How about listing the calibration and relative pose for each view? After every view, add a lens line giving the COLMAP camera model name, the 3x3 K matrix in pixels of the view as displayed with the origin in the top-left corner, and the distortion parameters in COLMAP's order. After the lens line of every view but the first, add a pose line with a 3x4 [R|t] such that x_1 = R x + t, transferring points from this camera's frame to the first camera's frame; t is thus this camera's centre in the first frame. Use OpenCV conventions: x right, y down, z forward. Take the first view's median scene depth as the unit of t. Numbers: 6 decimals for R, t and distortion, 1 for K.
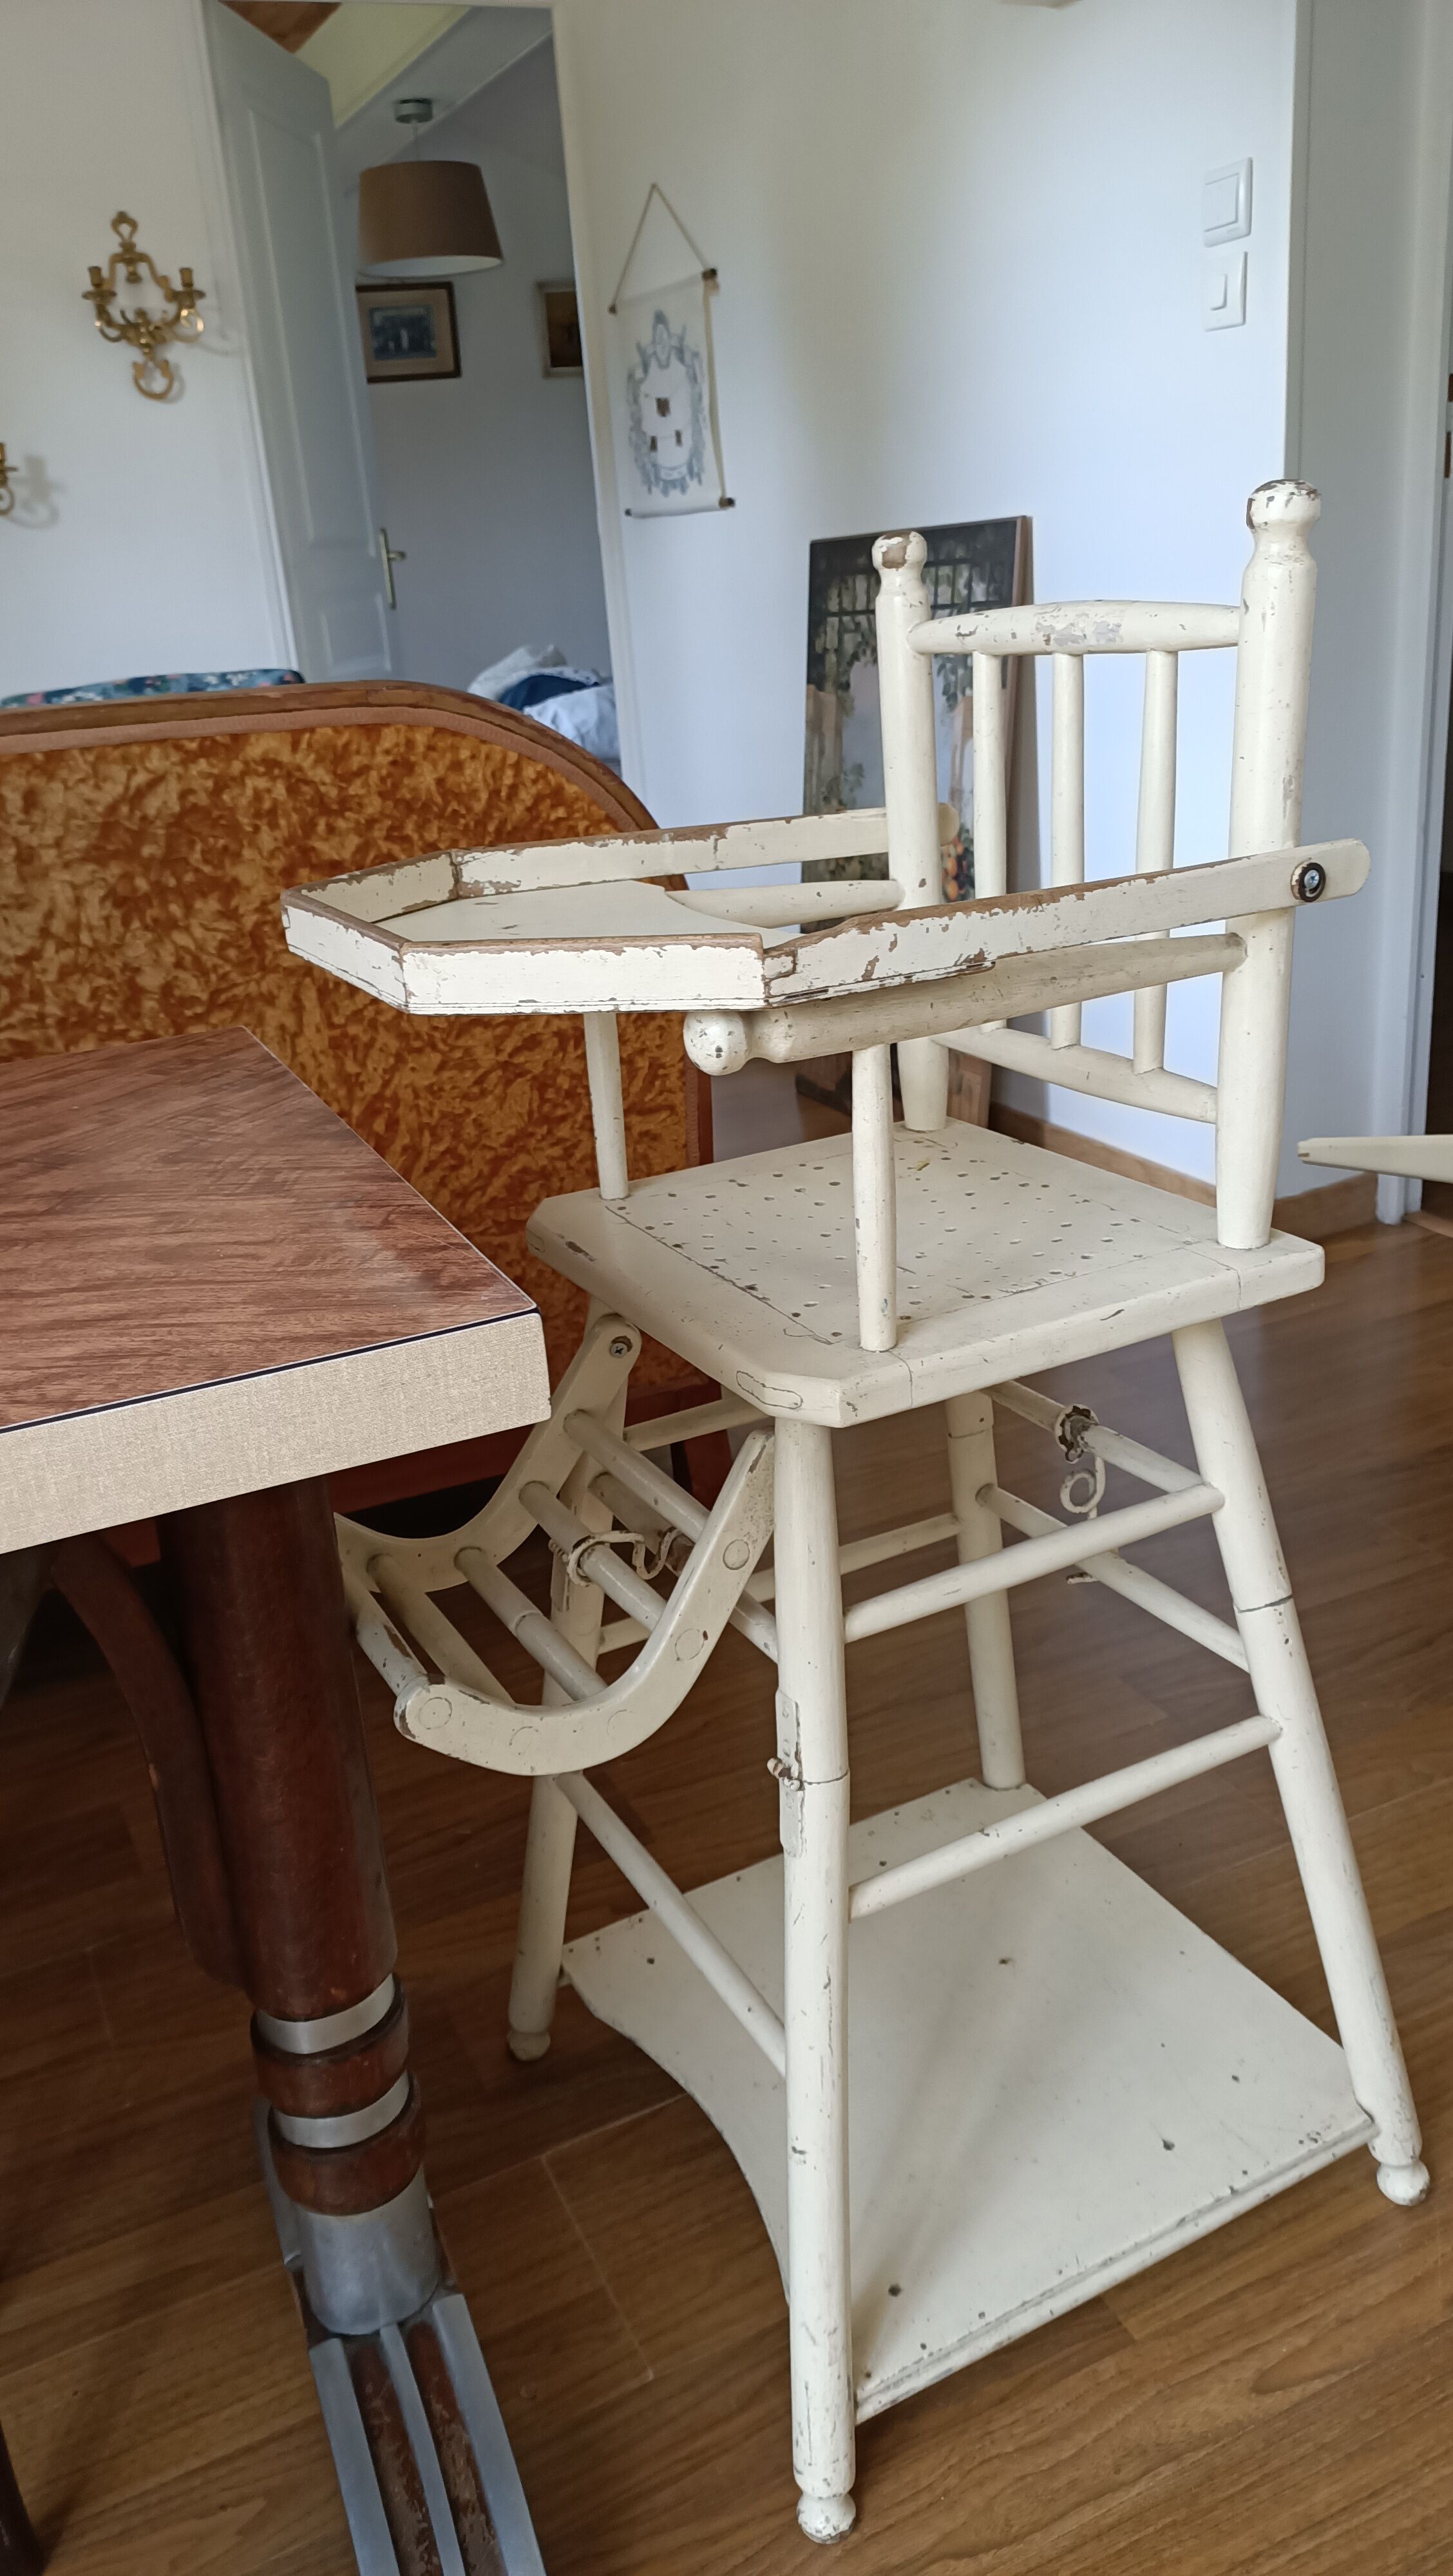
lens RADIAL K [[1929.2, 0, 733.1], [0, 1929.2, 1277.9], [0, 0, 1]] dist [0.048915, -0.061018]
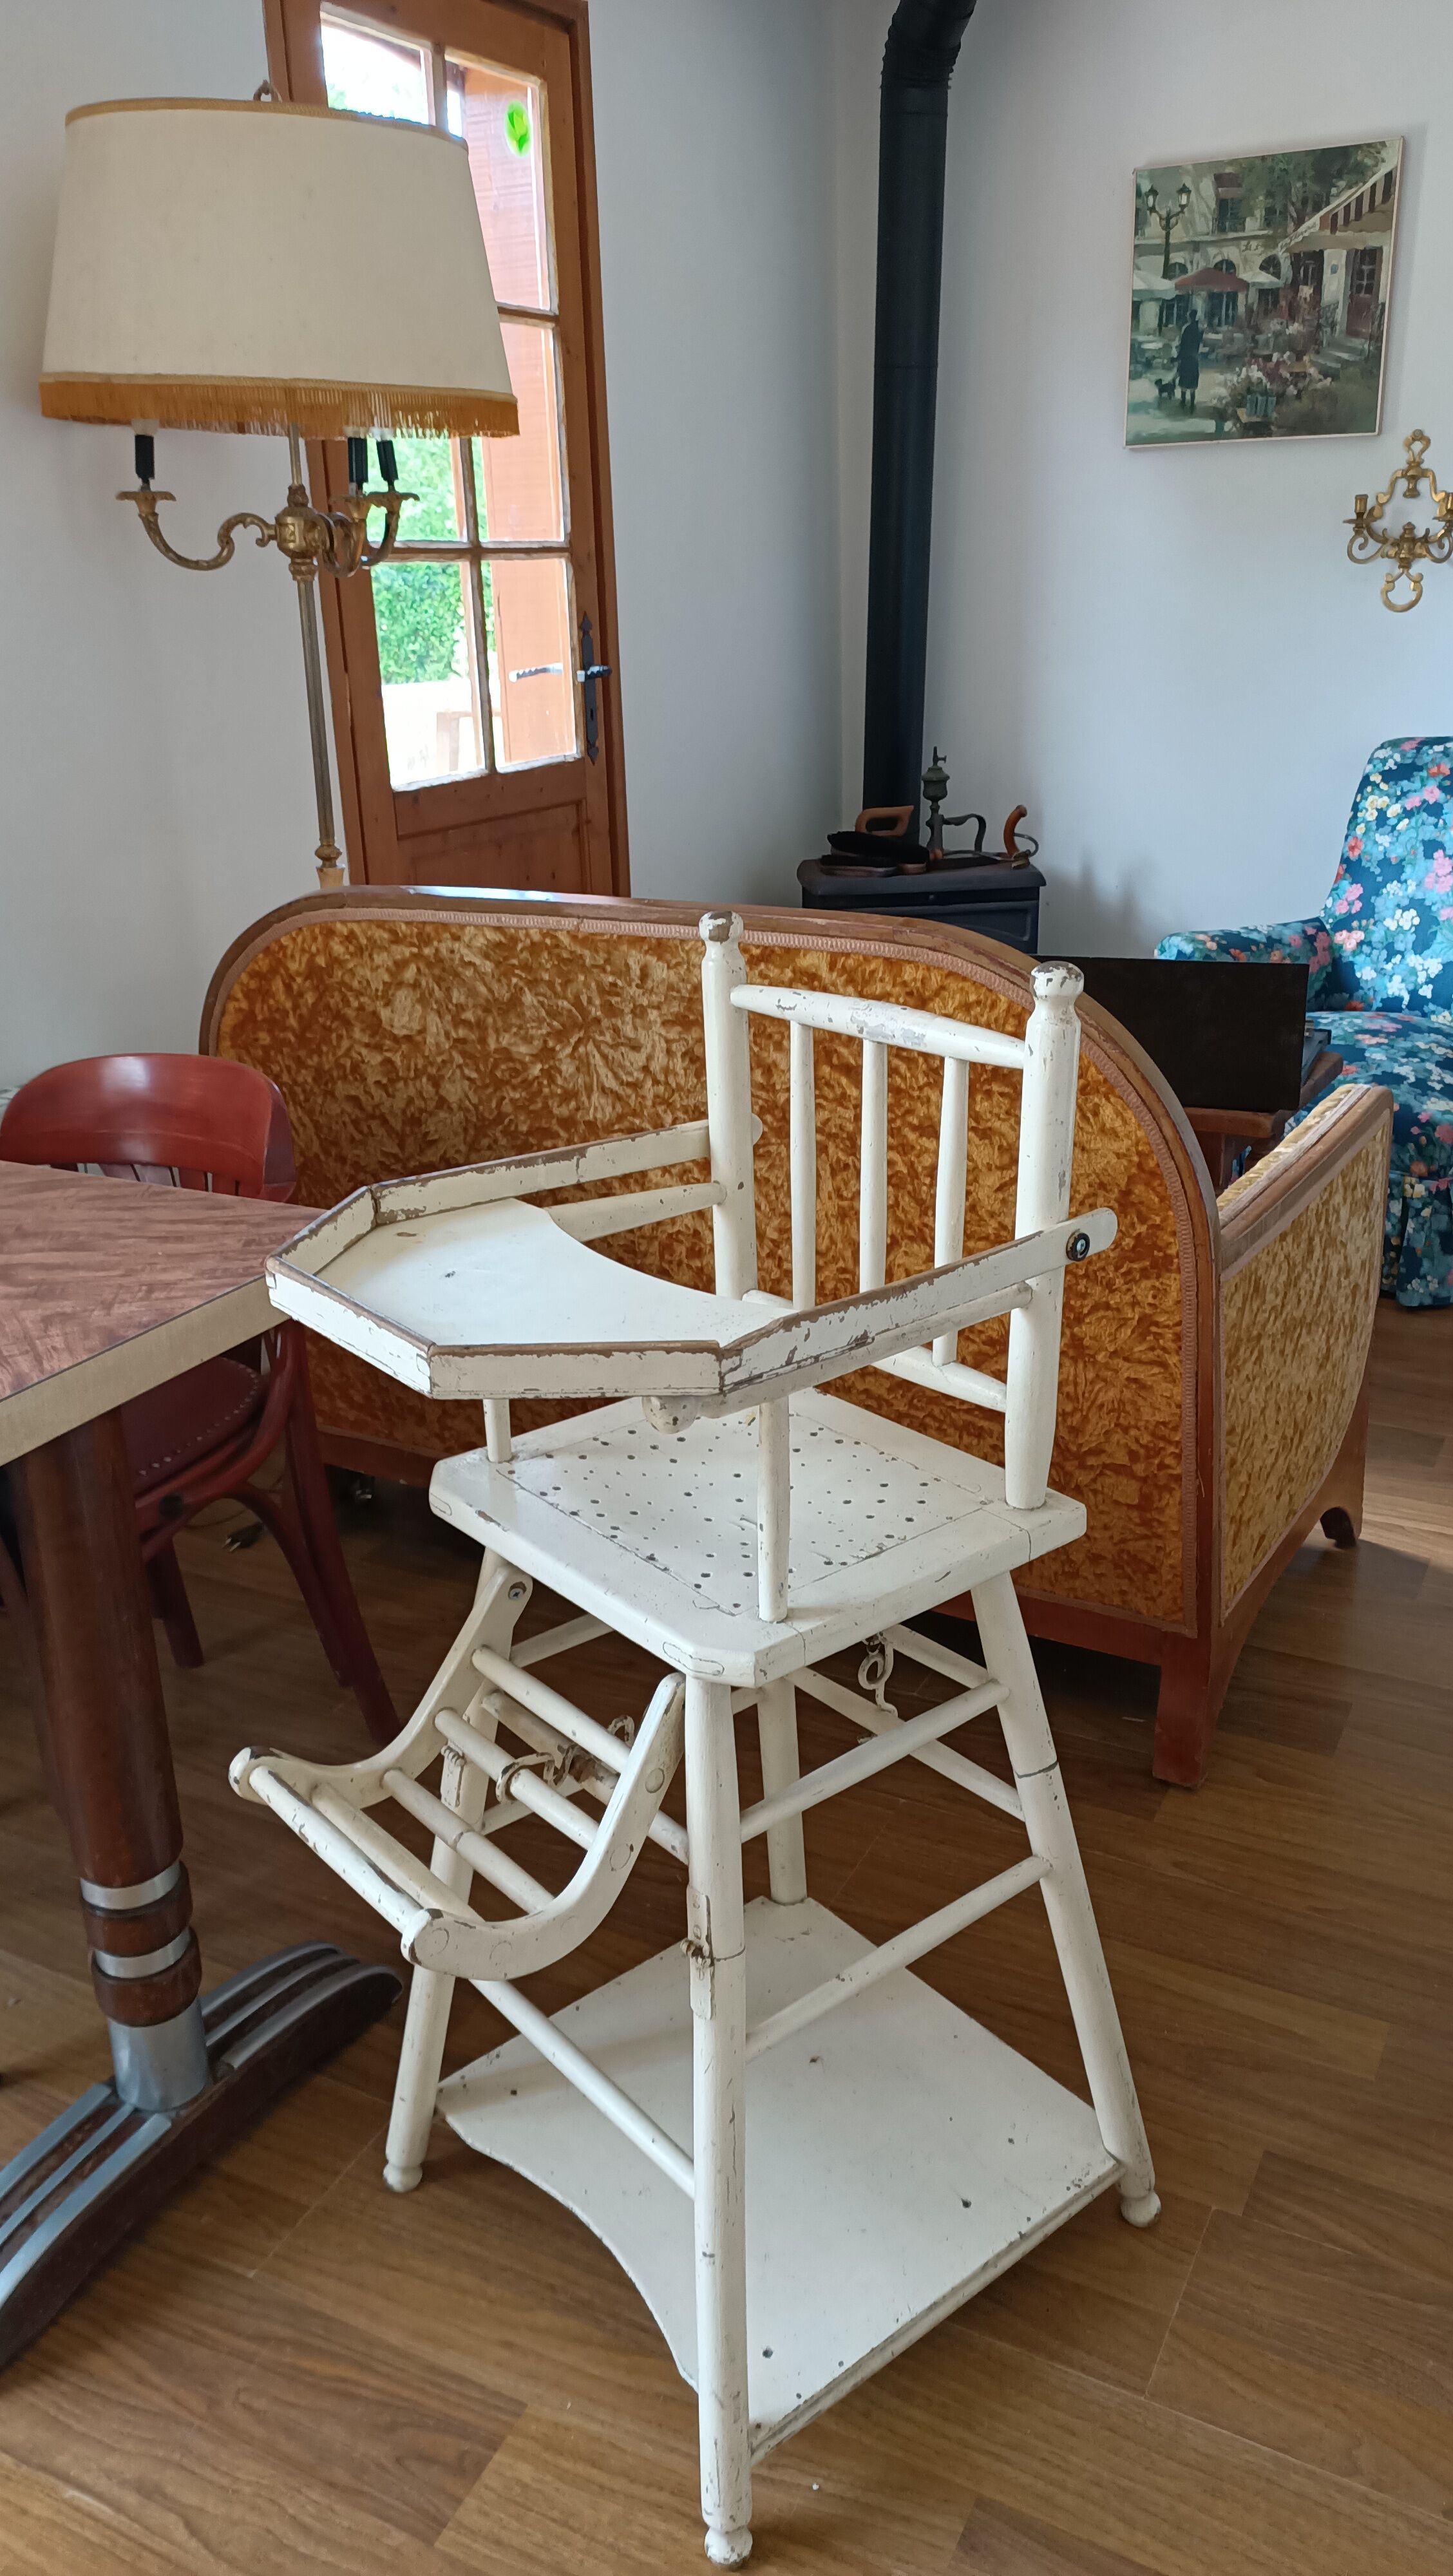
lens RADIAL K [[1929.2, 0, 738.8], [0, 1929.2, 1275.2], [0, 0, 1]] dist [0.048915, -0.061018]
pose [[0.603018, 0.329677, -0.726417, 0.654832], [-0.288579, 0.939089, 0.186639, -0.307544], [0.743701, 0.097082, 0.661426, 0.219070]]
